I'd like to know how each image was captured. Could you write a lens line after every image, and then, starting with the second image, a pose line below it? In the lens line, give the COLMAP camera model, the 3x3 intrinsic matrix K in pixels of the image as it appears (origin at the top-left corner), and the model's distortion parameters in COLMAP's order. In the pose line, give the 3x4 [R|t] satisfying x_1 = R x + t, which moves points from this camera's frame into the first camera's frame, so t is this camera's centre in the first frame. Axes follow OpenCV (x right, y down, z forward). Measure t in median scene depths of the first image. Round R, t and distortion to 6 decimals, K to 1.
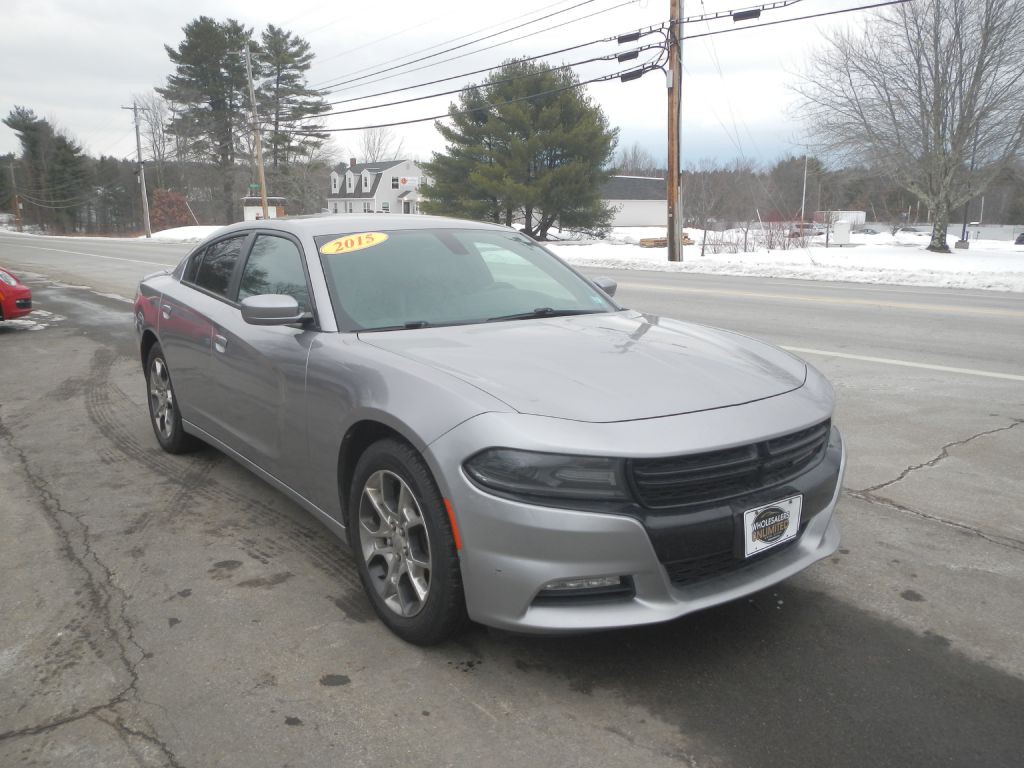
lens RADIAL K [[835.3, 0, 512.7], [0, 835.3, 385.7], [0, 0, 1]] dist [0.002454, -0.010150]
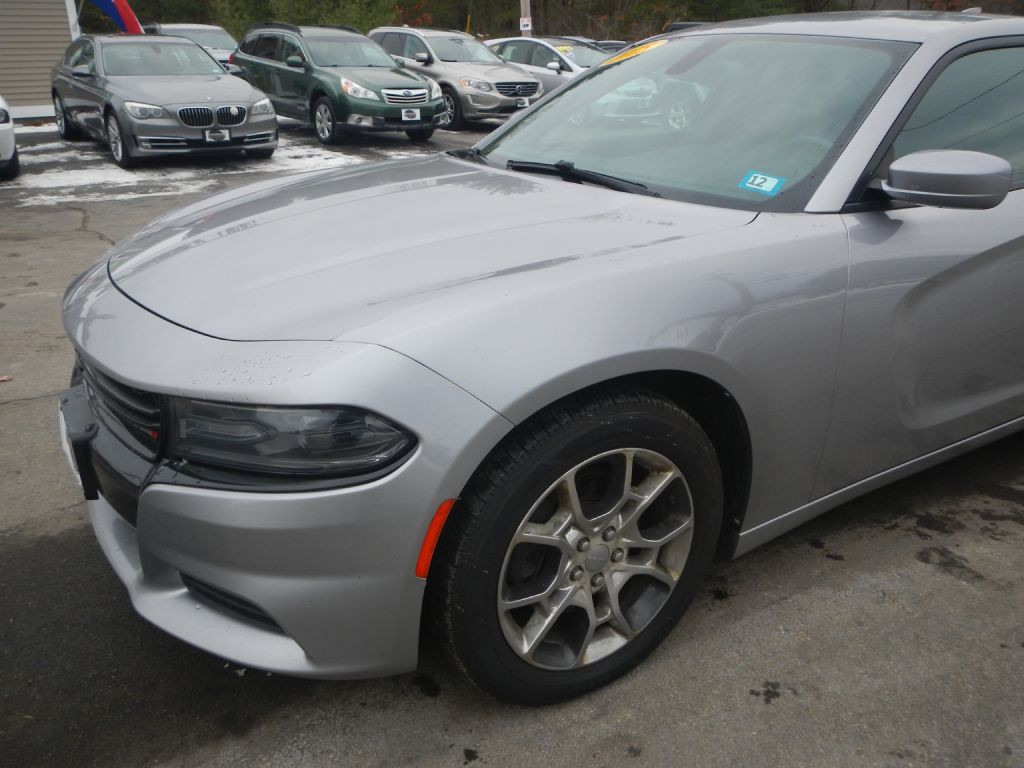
lens RADIAL K [[835.3, 0, 518.9], [0, 835.3, 380.8], [0, 0, 1]] dist [0.002454, -0.010150]
pose [[-0.081679, 0.361695, -0.928711, 0.159821], [-0.195249, 0.907962, 0.370786, -0.039702], [0.977347, 0.211616, -0.003541, 0.234031]]
